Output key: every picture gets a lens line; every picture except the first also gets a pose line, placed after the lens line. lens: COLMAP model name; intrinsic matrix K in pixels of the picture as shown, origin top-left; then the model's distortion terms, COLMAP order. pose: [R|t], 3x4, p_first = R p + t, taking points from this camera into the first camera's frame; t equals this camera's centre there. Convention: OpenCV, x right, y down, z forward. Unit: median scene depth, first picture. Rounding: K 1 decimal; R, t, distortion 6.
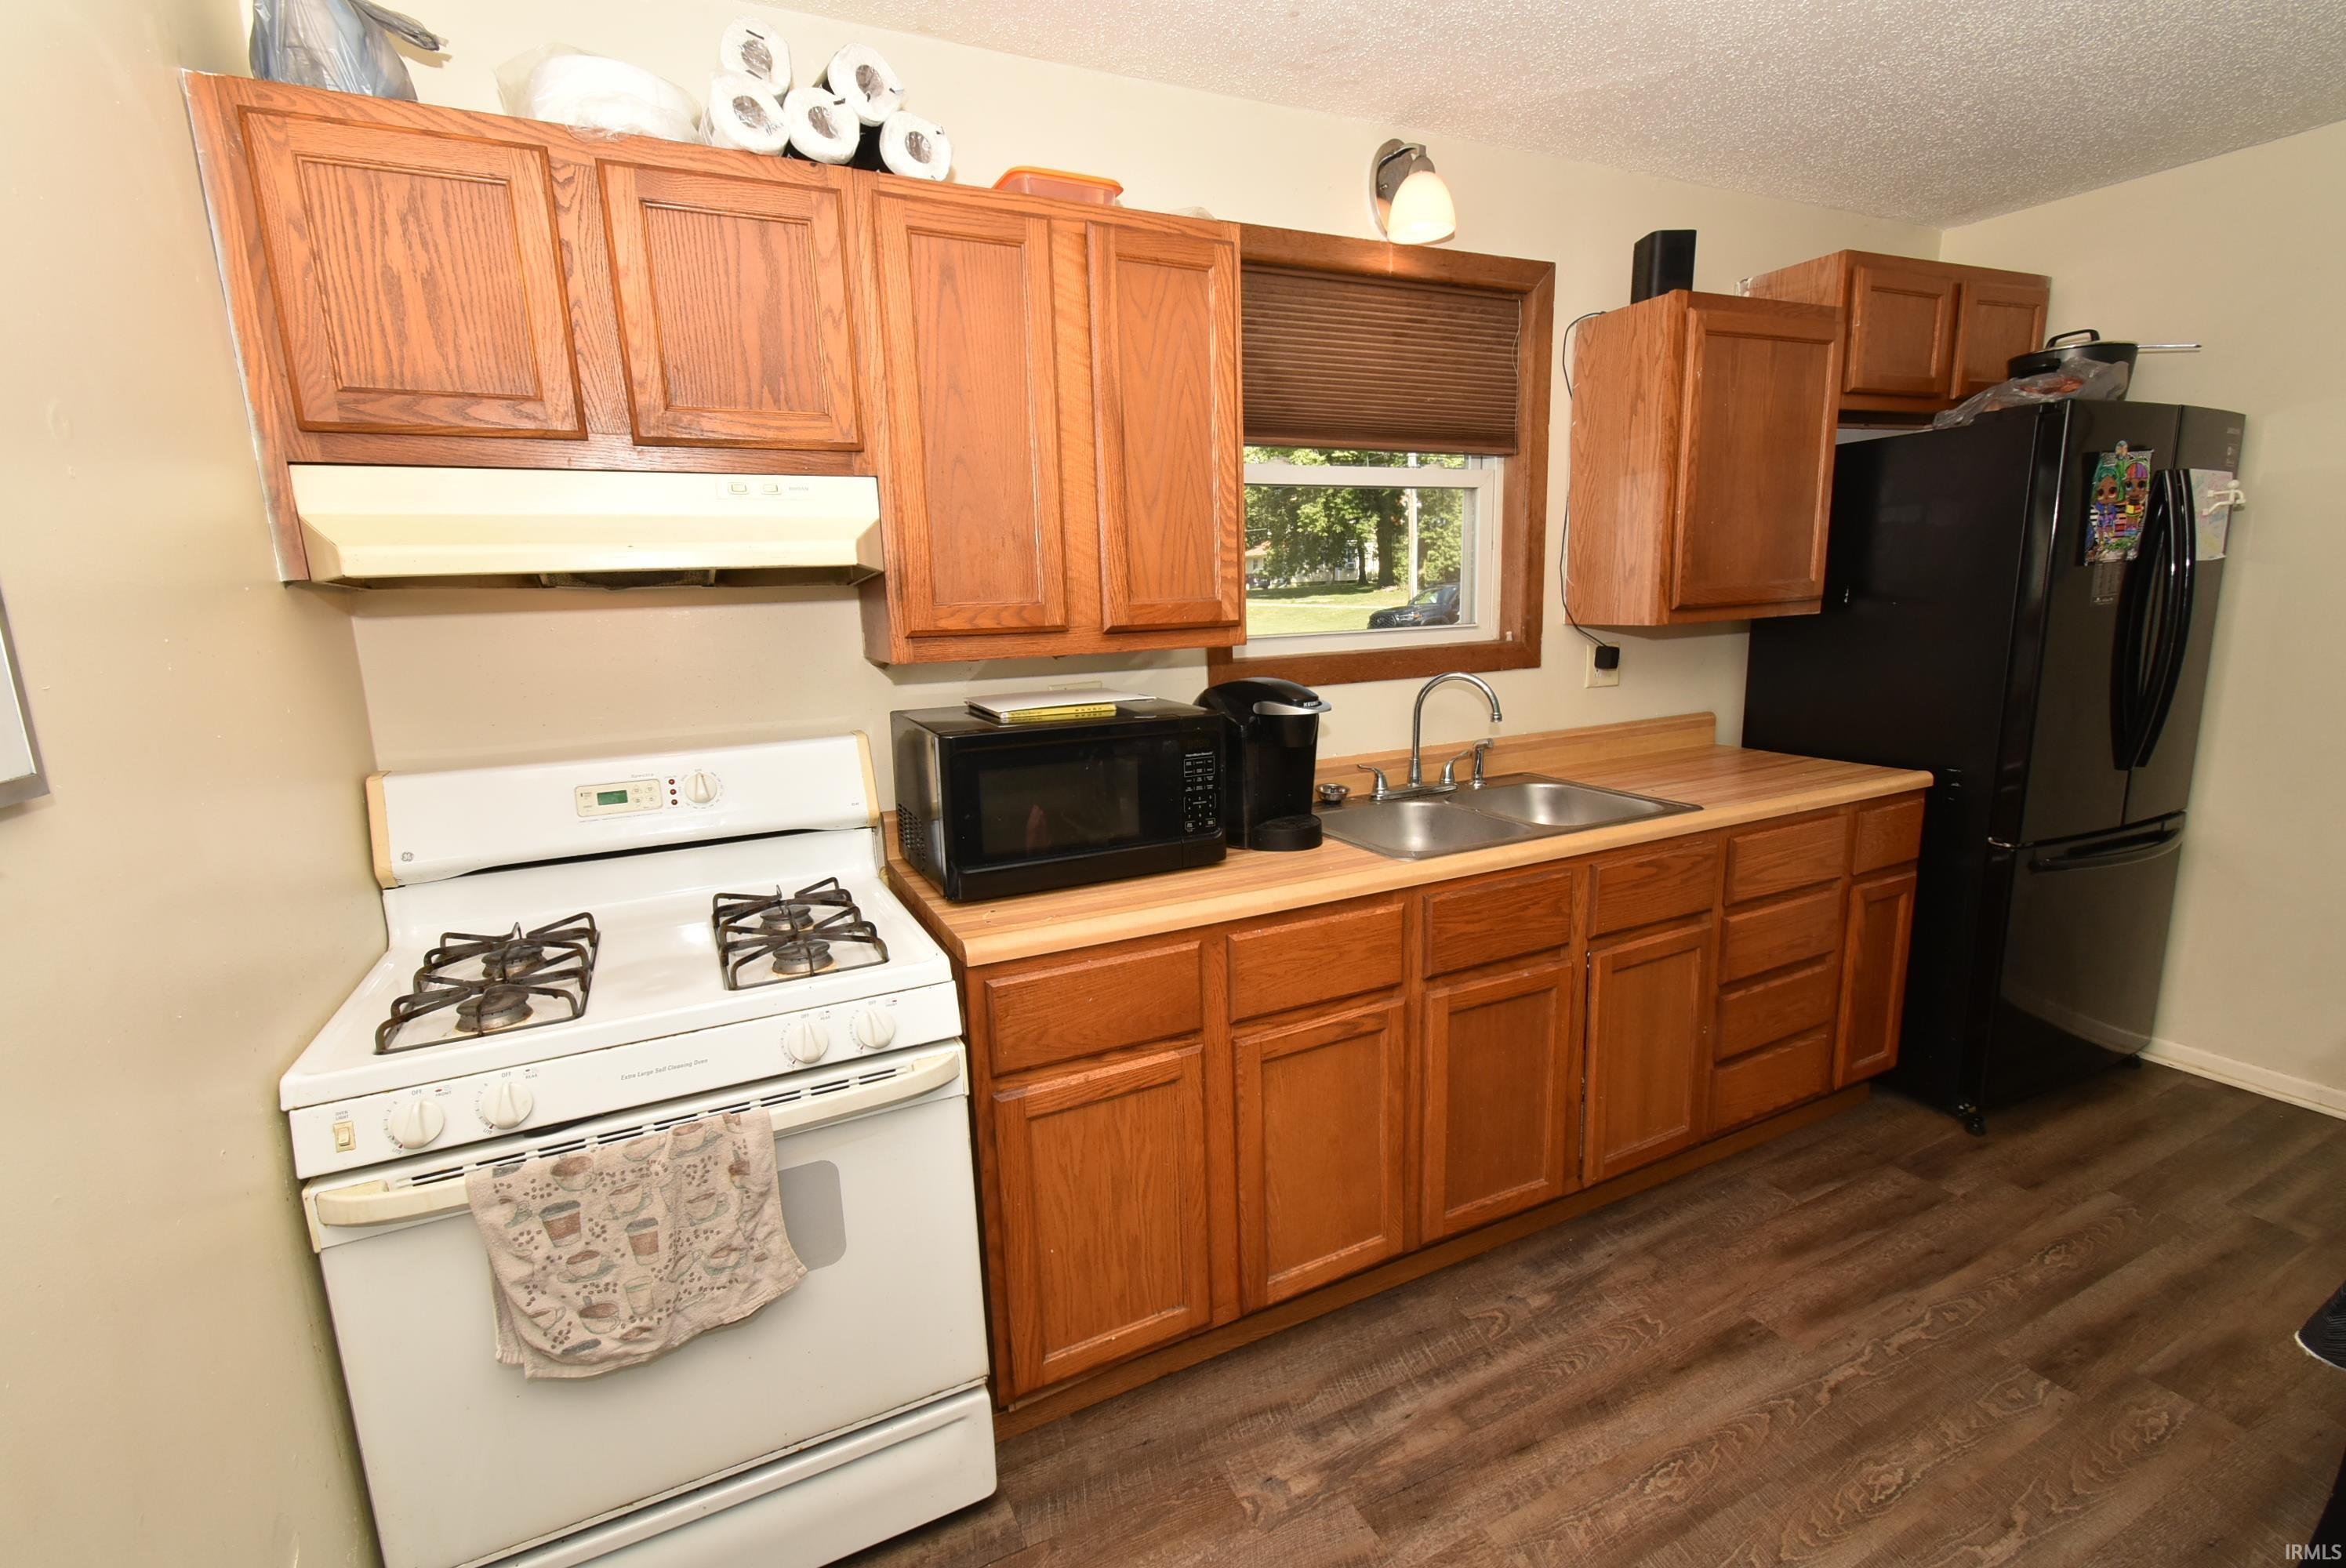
lens RADIAL K [[1034.9, 0, 1176.1], [0, 1034.9, 795.7], [0, 0, 1]] dist [0.010191, -0.005912]
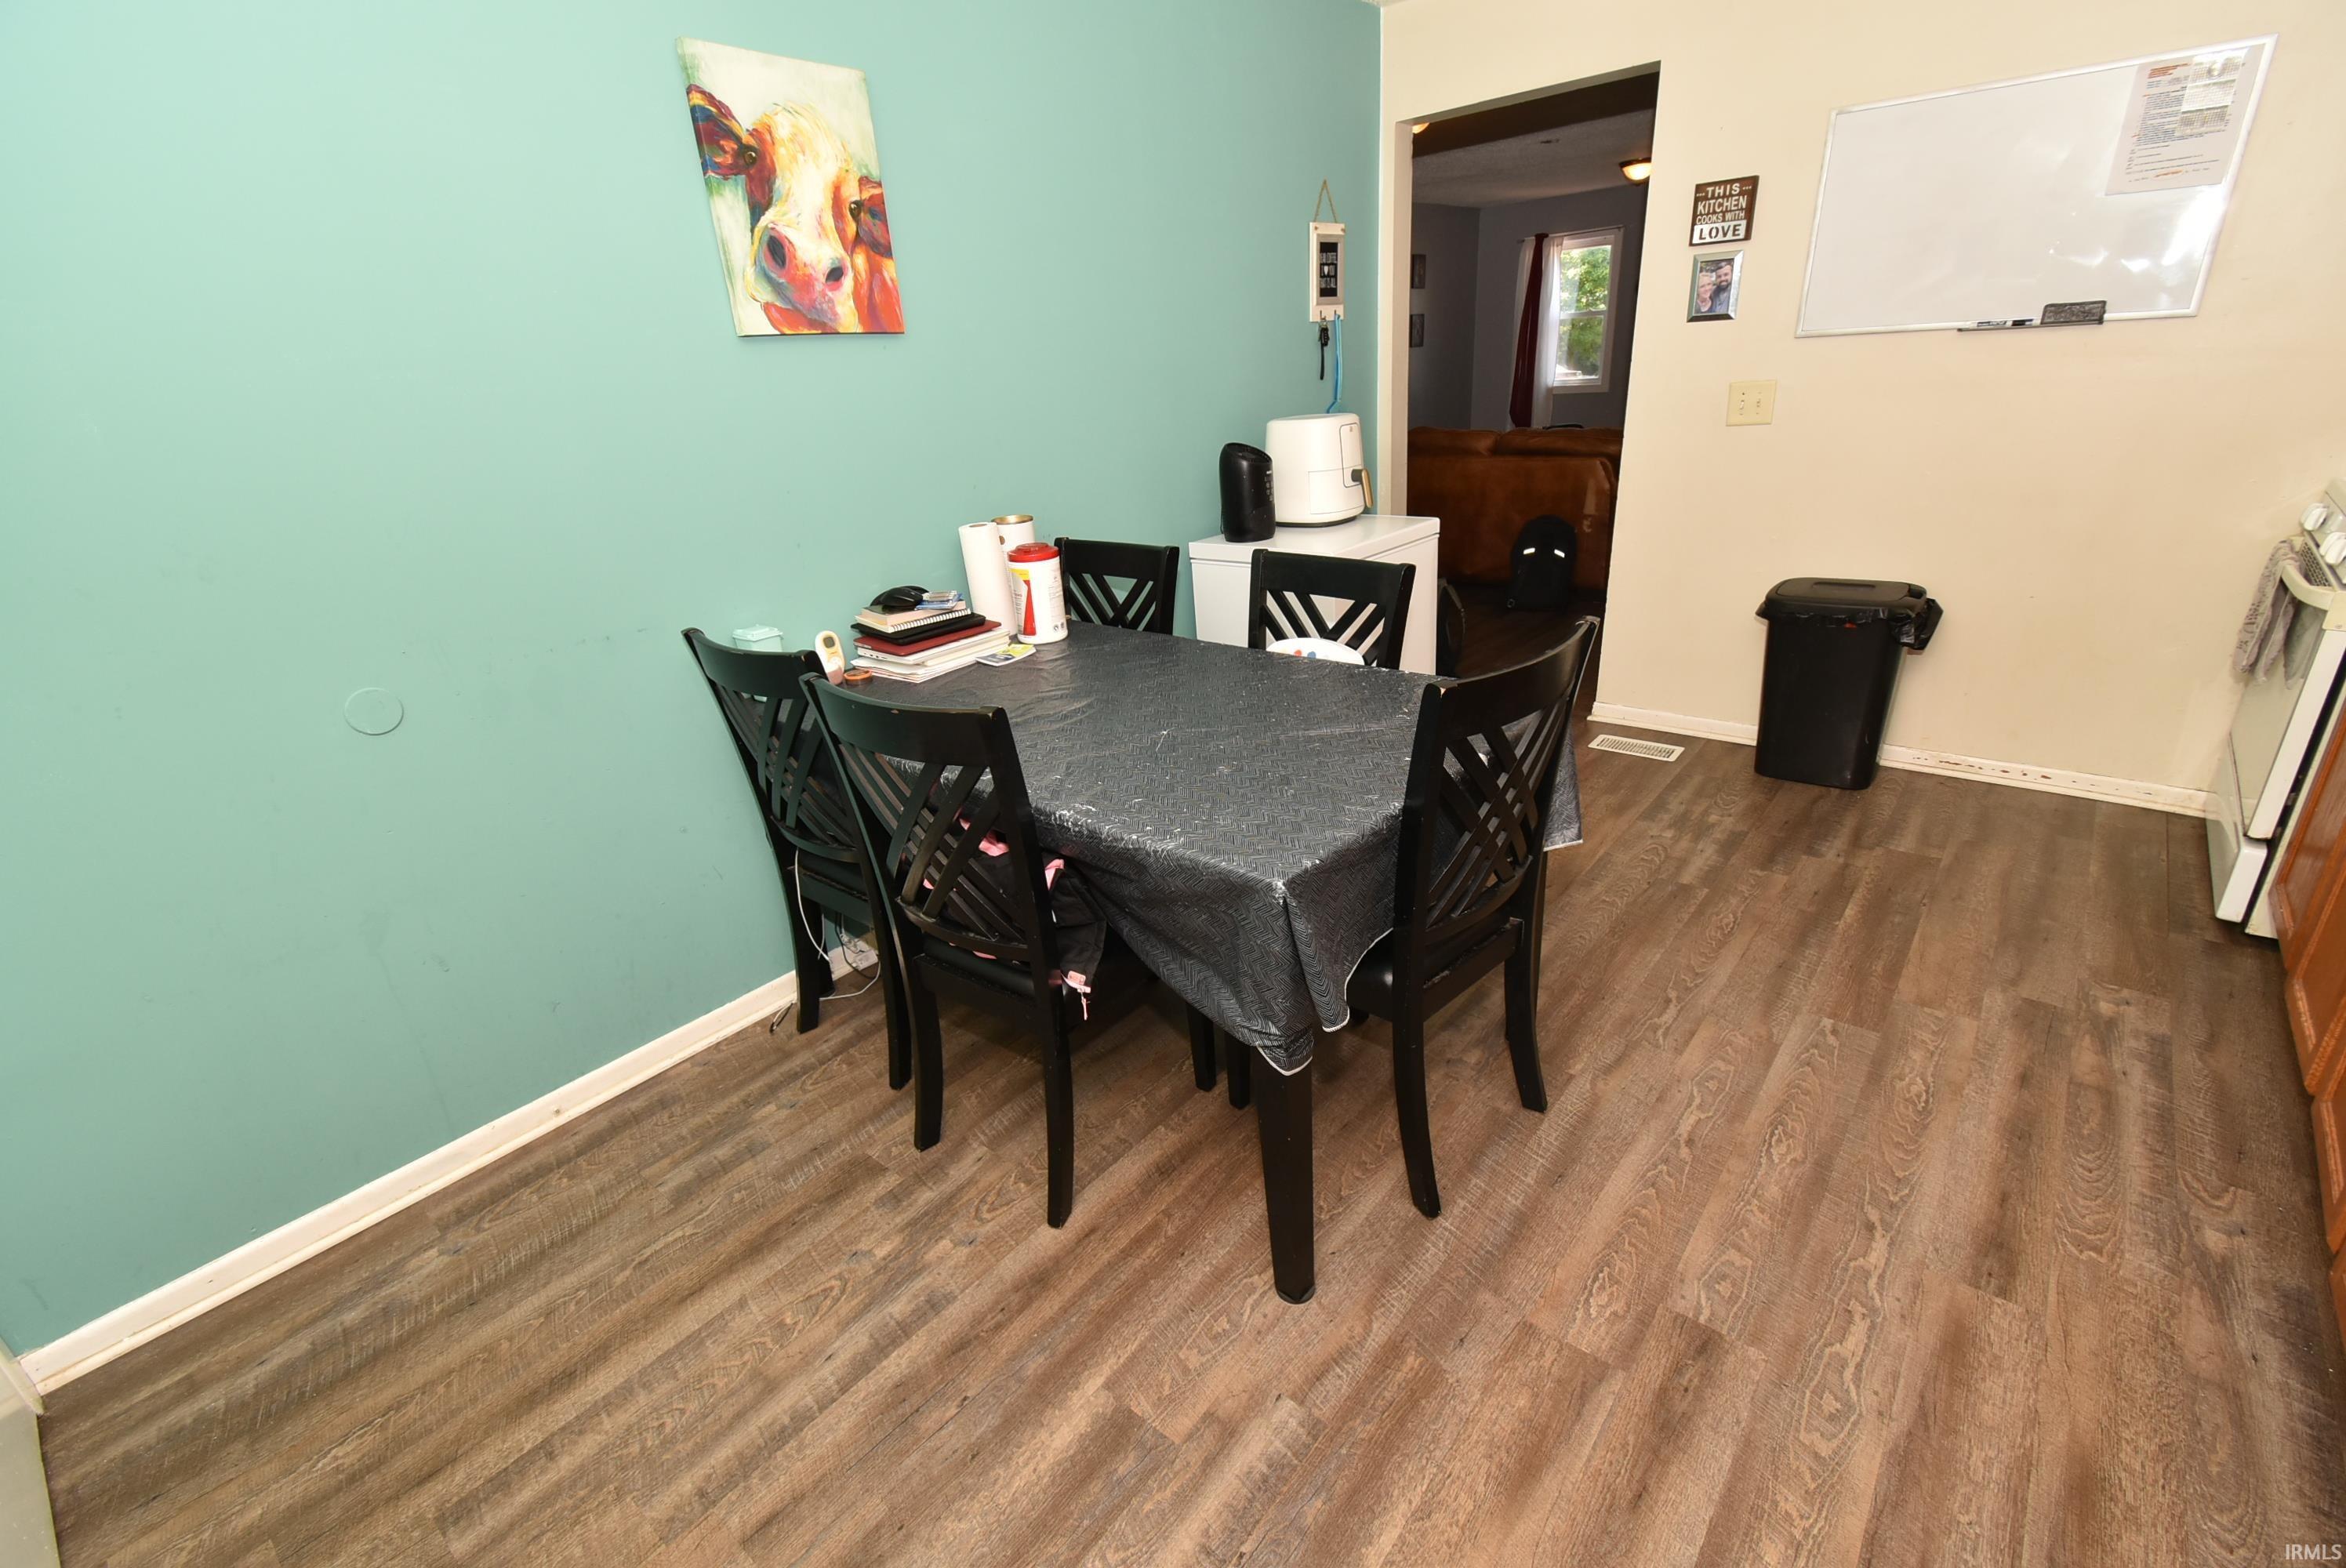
lens RADIAL K [[1034.9, 0, 1176.1], [0, 1034.9, 795.7], [0, 0, 1]] dist [0.010191, -0.005912]
pose [[-0.908700, 0.250944, -0.333605, 1.341405], [0.017721, 0.821616, 0.569766, -0.268715], [0.417074, 0.511834, -0.751049, 1.182254]]
